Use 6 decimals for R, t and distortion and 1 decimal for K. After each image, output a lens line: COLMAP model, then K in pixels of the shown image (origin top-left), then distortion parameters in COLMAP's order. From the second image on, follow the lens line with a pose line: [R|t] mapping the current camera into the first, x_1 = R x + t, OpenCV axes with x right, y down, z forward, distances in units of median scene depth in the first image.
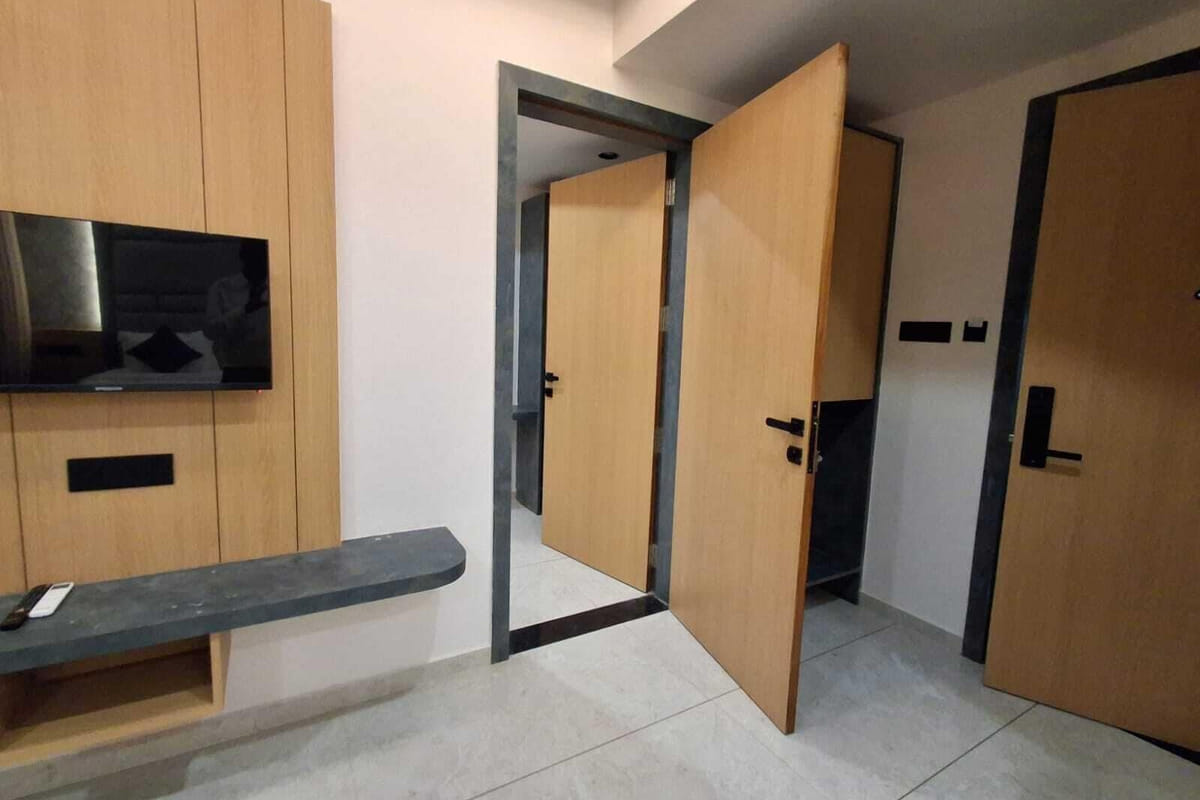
lens RADIAL K [[544.0, 0, 600.0], [0, 544.0, 400.0], [0, 0, 1]] dist [0.000001, -0.000009]
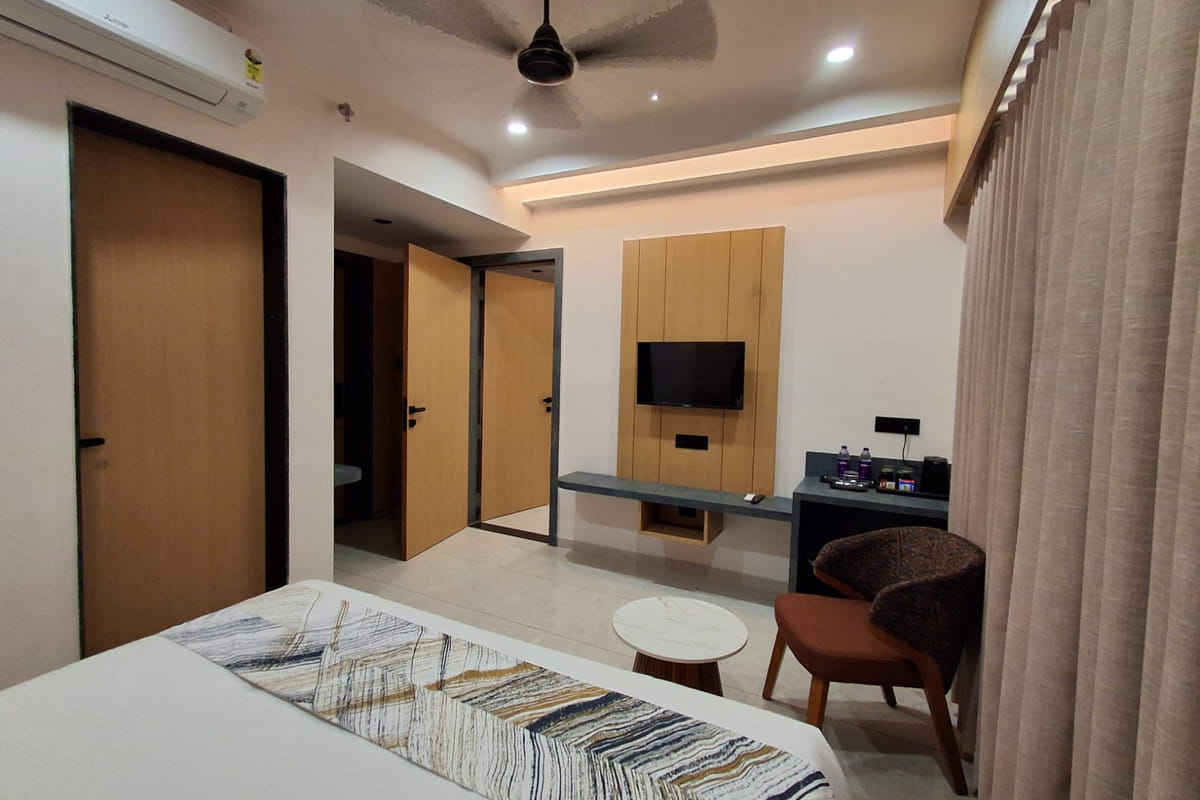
lens RADIAL K [[544.0, 0, 600.0], [0, 544.0, 400.0], [0, 0, 1]] dist [0.000001, -0.000009]
pose [[-0.530164, -0.084406, 0.843683, -1.456406], [0.075161, 0.986437, 0.145918, -0.230440], [-0.844557, 0.140773, -0.516630, 1.446917]]
